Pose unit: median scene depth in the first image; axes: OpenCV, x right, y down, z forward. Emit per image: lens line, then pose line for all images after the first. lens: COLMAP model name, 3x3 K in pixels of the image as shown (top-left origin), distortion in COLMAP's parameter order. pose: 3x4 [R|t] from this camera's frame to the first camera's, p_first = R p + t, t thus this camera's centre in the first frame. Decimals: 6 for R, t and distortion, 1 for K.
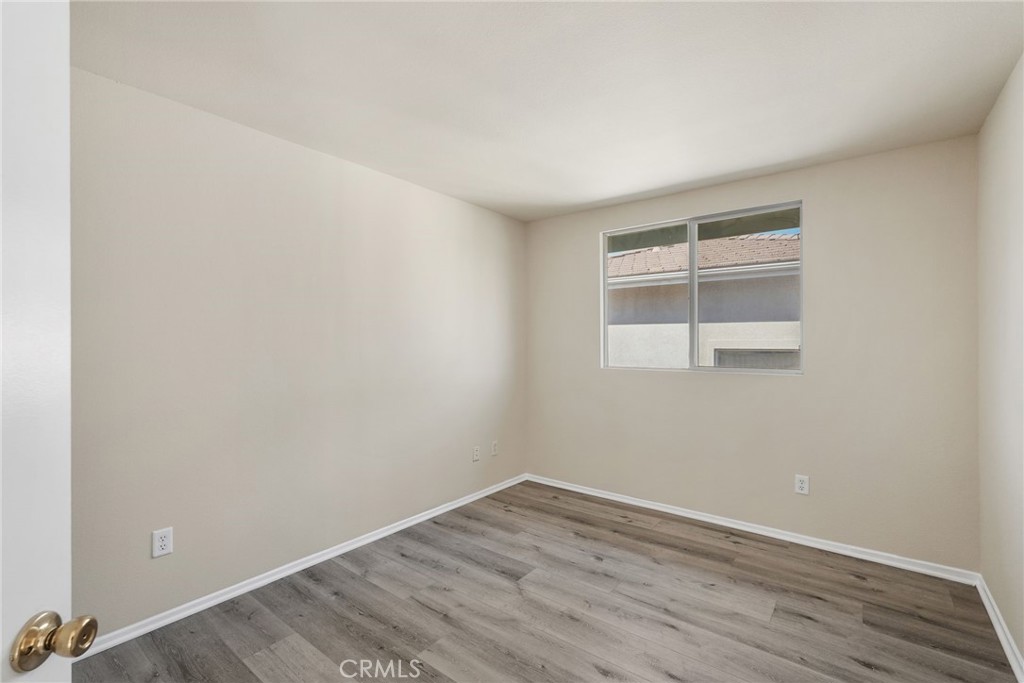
lens RADIAL K [[455.3, 0, 504.4], [0, 455.3, 344.0], [0, 0, 1]] dist [-0.017101, 0.009225]
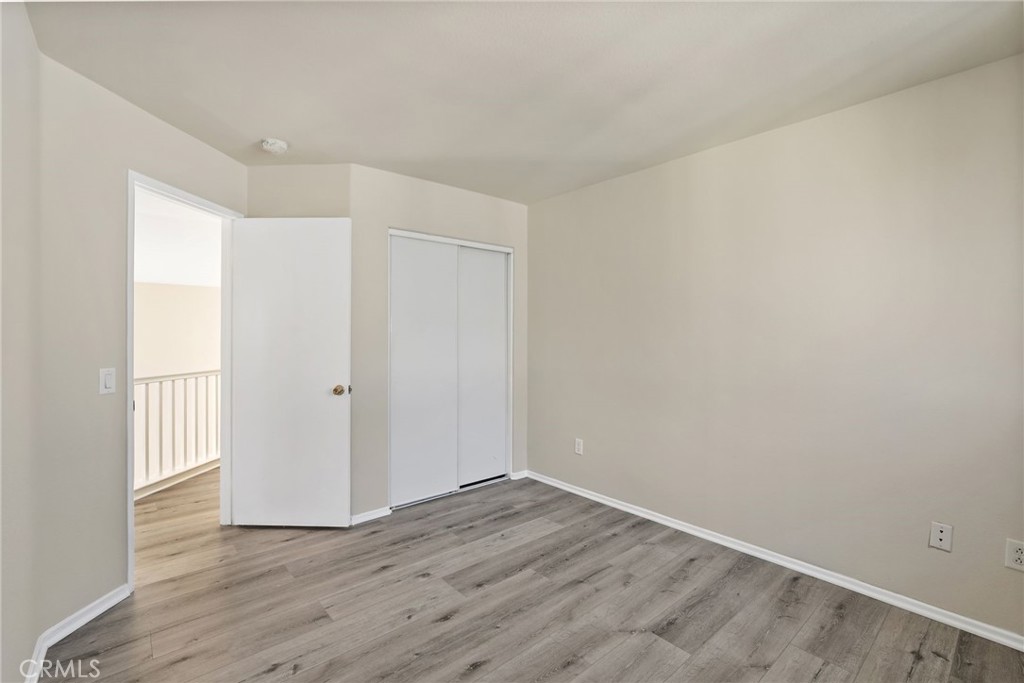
lens RADIAL K [[455.3, 0, 519.2], [0, 455.3, 333.6], [0, 0, 1]] dist [-0.017101, 0.009225]
pose [[-0.162943, 0.005382, -0.986621, 0.859596], [-0.012350, 0.999896, 0.007494, -0.000292], [0.986558, 0.013406, -0.162860, 0.915247]]
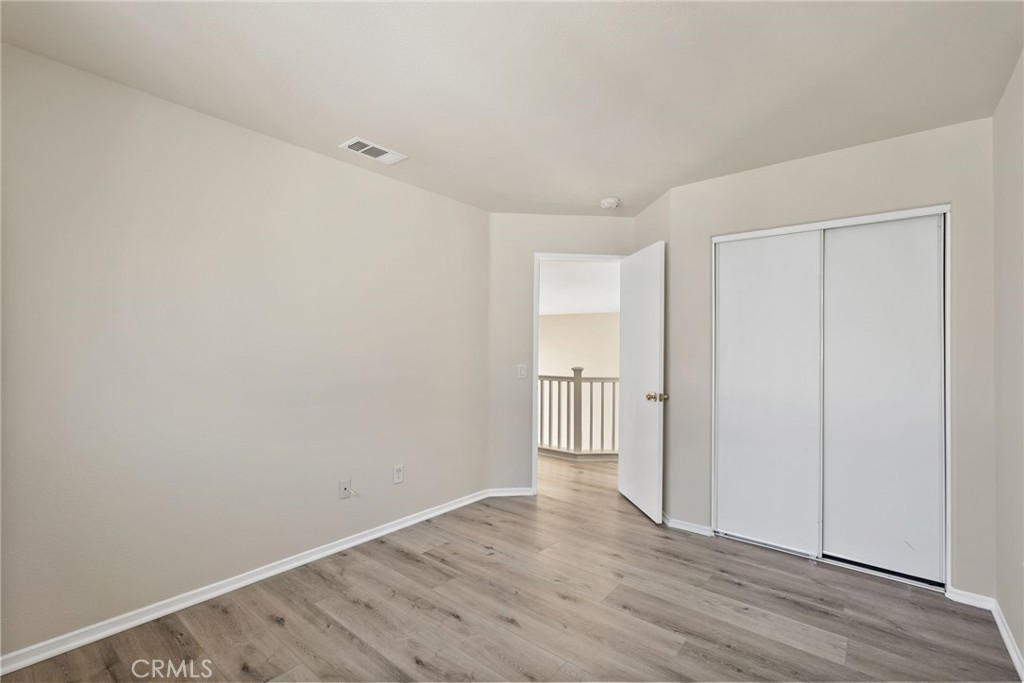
lens RADIAL K [[455.3, 0, 516.3], [0, 455.3, 345.1], [0, 0, 1]] dist [-0.017101, 0.009225]
pose [[-0.999984, -0.005278, 0.002100, 0.156701], [-0.005268, 0.999975, 0.004702, 0.006228], [-0.002125, 0.004691, -0.999987, 1.593670]]
